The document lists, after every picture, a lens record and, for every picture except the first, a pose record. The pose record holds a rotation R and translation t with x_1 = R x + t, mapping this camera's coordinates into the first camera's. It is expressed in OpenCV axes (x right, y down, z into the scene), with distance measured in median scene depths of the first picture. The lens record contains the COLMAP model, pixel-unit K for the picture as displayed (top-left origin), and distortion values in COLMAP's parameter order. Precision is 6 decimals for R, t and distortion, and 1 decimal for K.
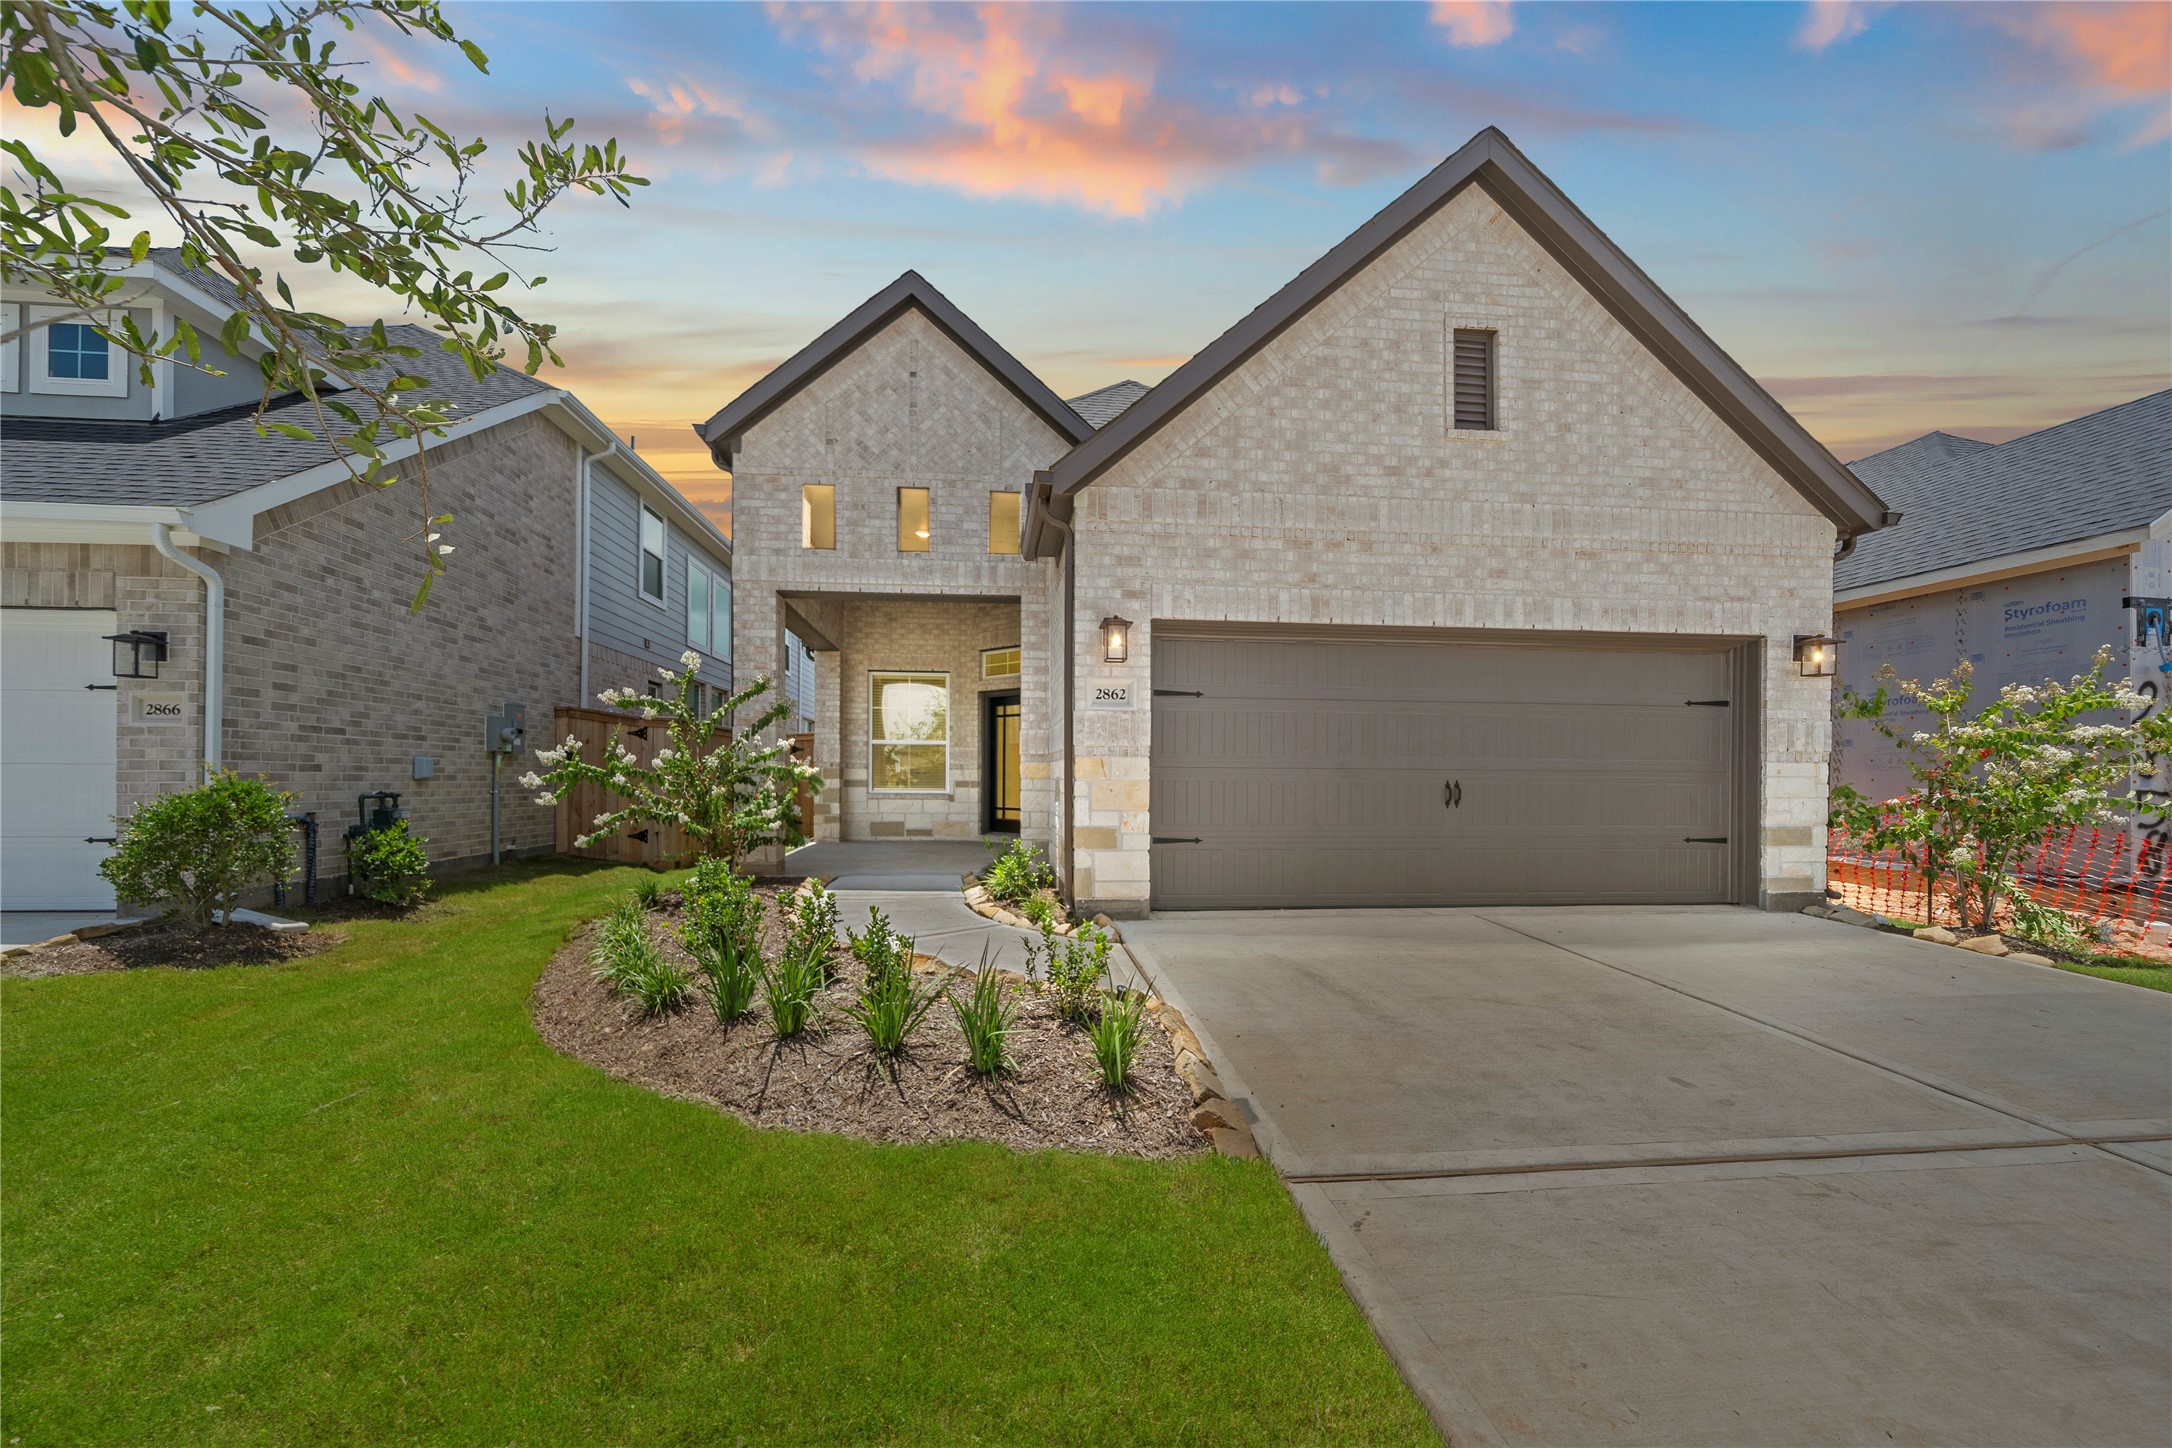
lens RADIAL K [[802.9, 0, 1063.7], [0, 802.9, 775.1], [0, 0, 1]] dist [-0.004316, 0.000002]
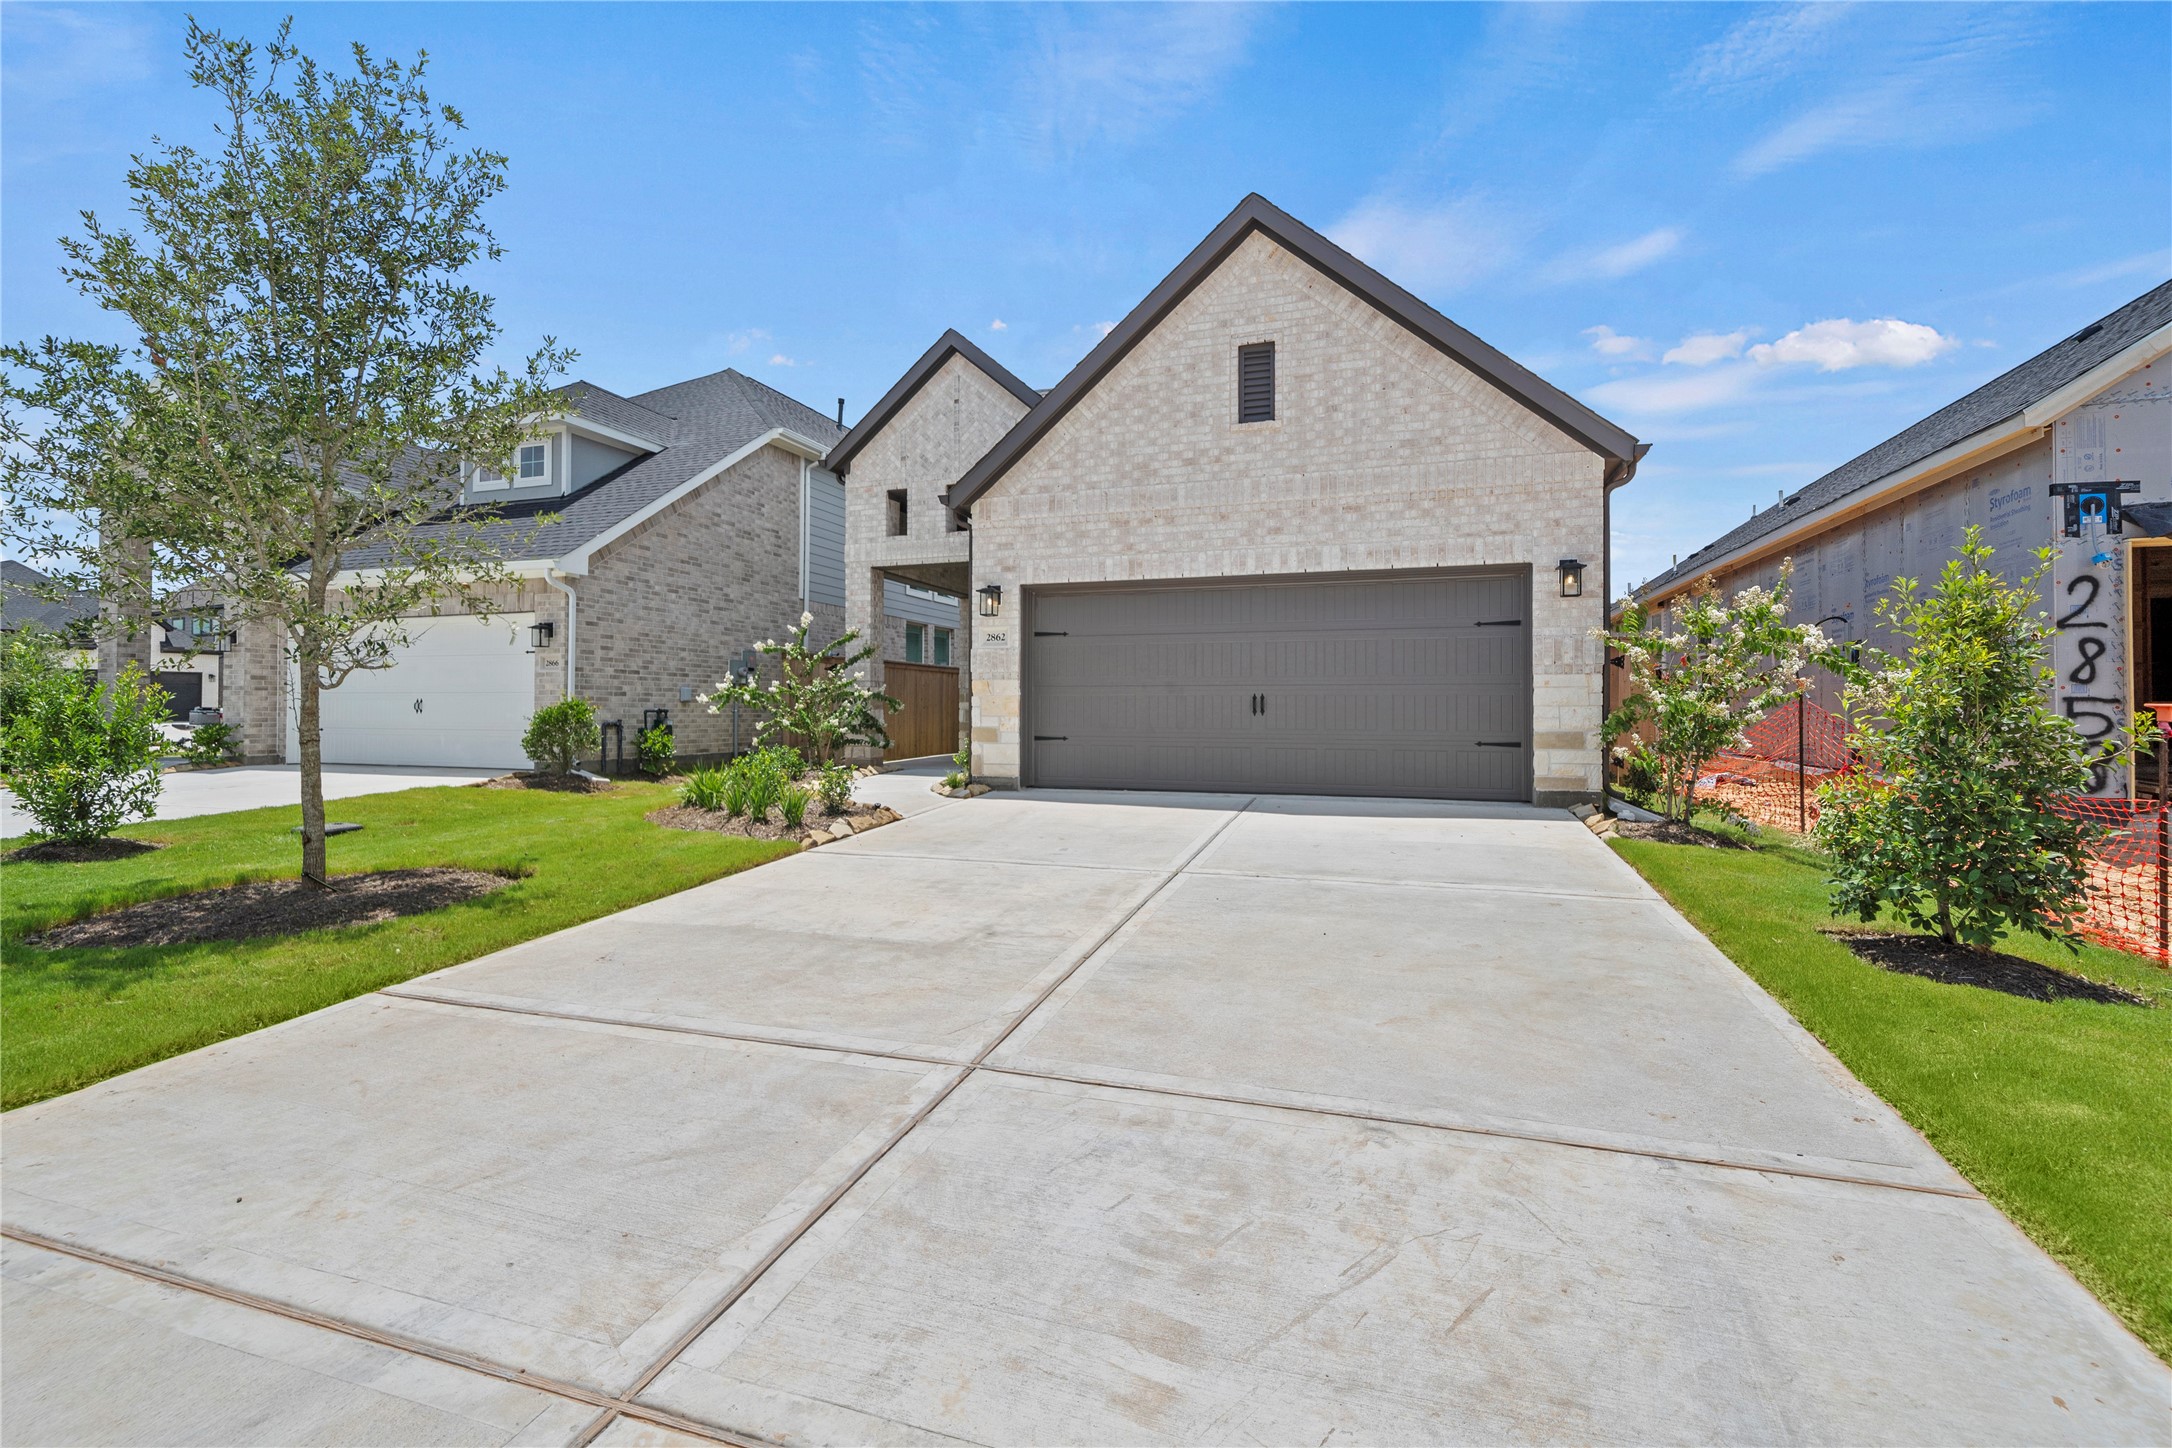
lens RADIAL K [[954.3, 0, 1069.2], [0, 954.3, 691.6], [0, 0, 1]] dist [0.001845, 0.000171]
pose [[0.909369, -0.012011, -0.415817, 0.857712], [0.005222, 0.999834, -0.017458, 0.028877], [0.415957, 0.013704, 0.909281, -0.506923]]
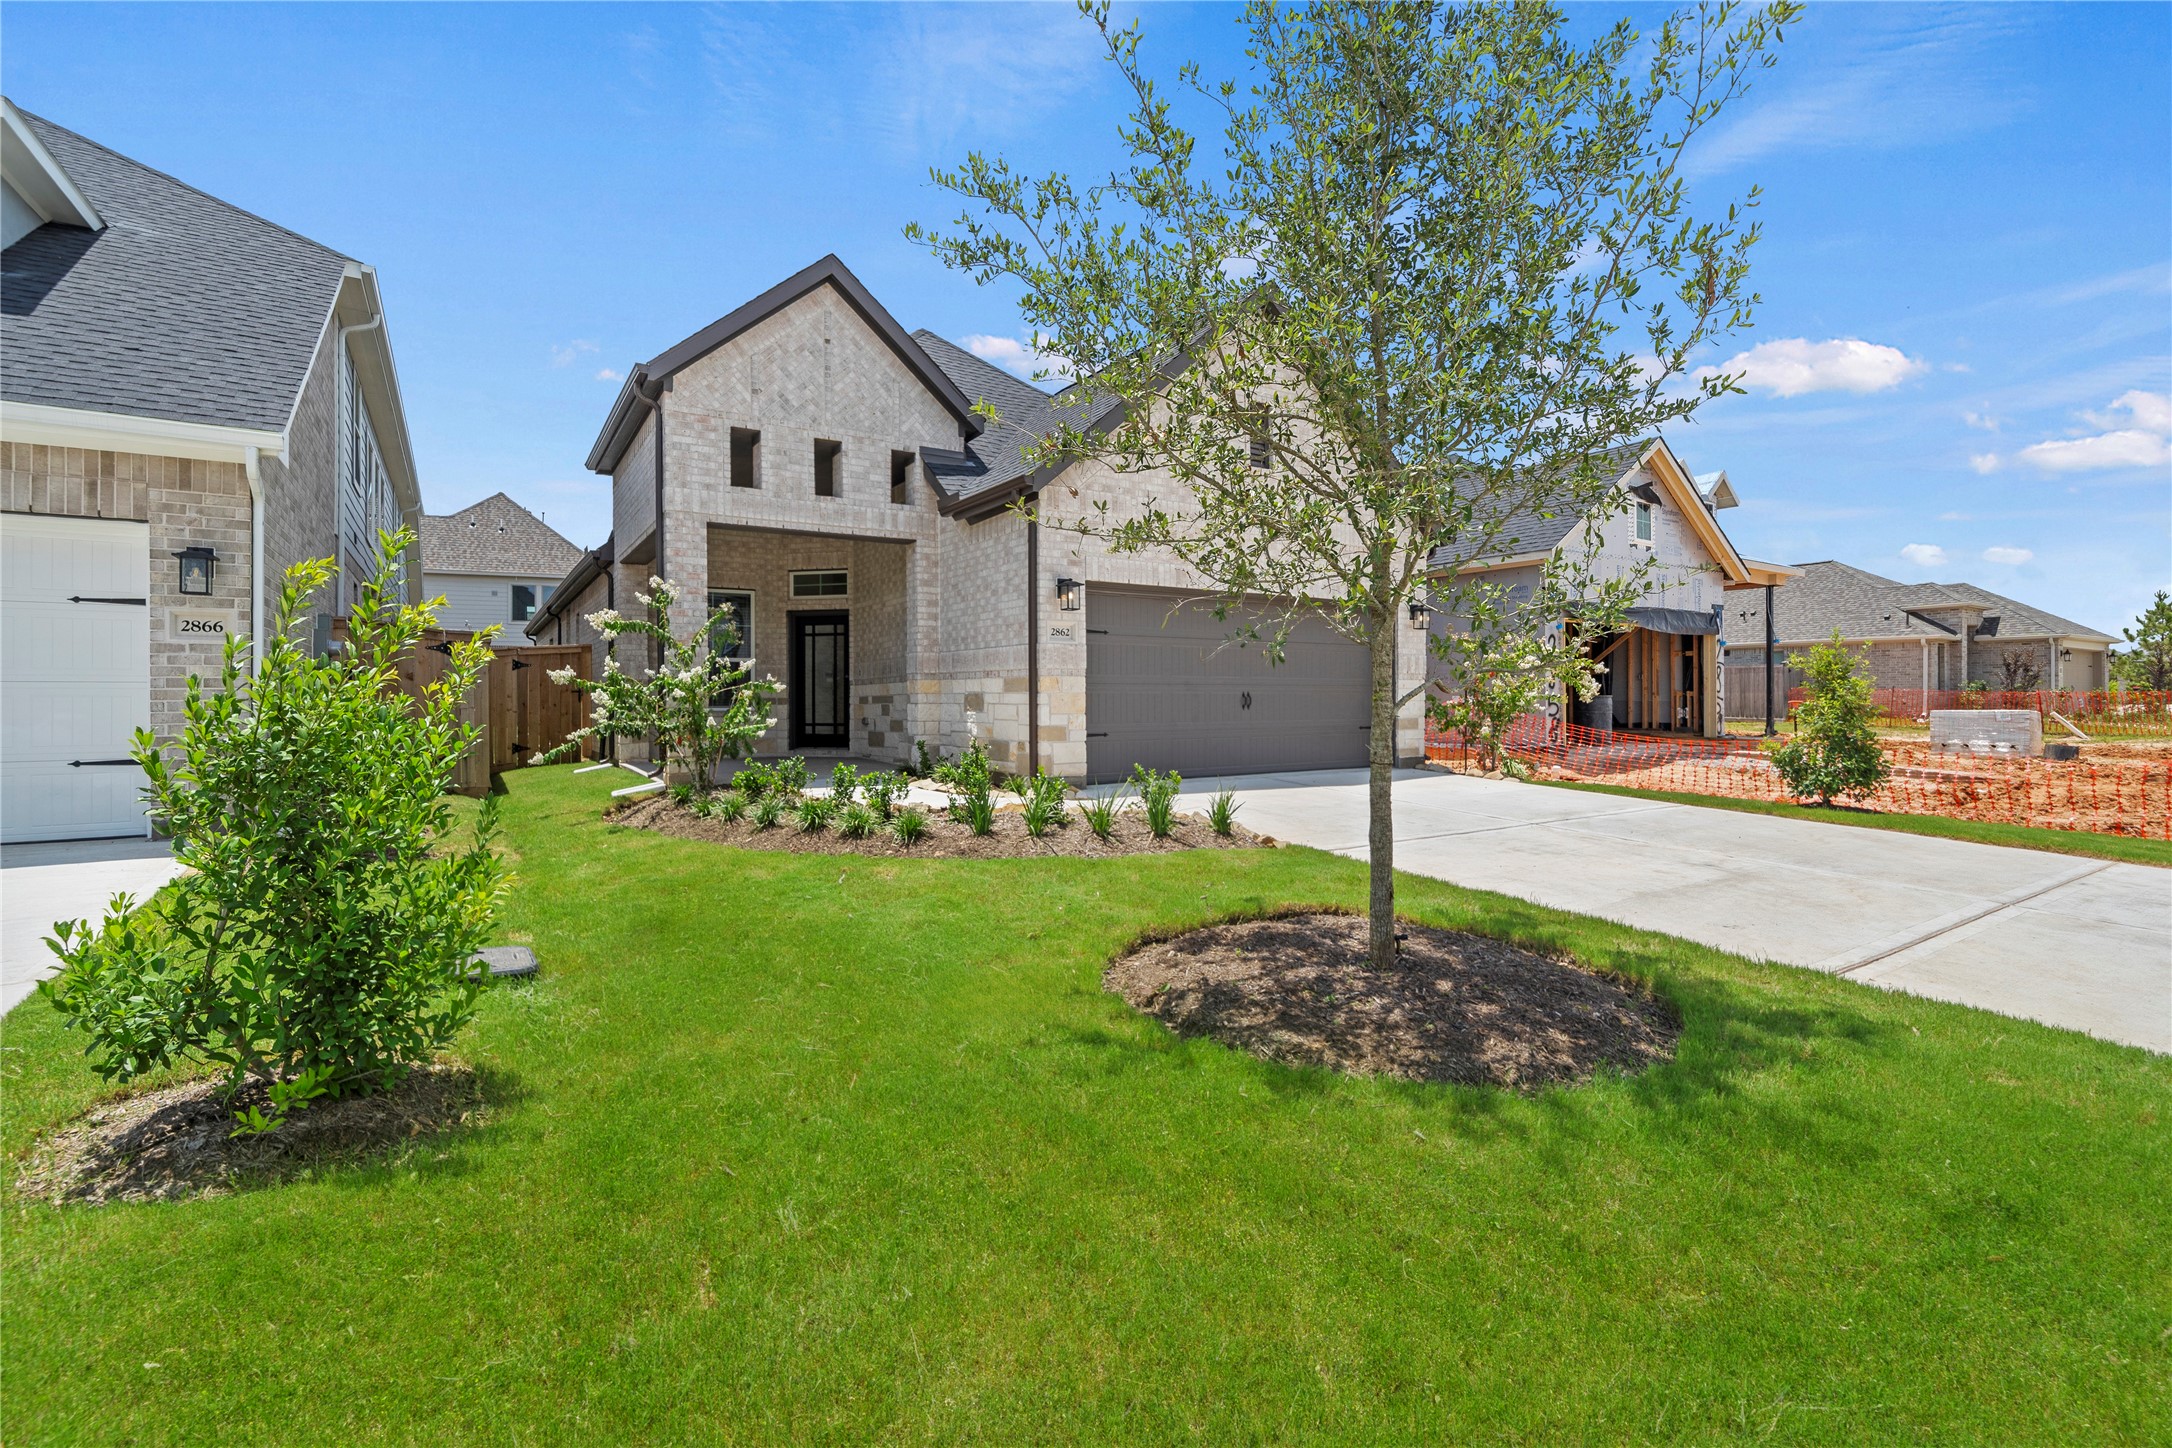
lens RADIAL K [[954.3, 0, 1069.2], [0, 954.3, 691.6], [0, 0, 1]] dist [0.001845, 0.000171]
pose [[0.893882, -0.005658, 0.448266, -0.646456], [0.007098, 0.999974, -0.001534, 0.006893], [-0.448246, 0.004553, 0.893899, -0.487086]]
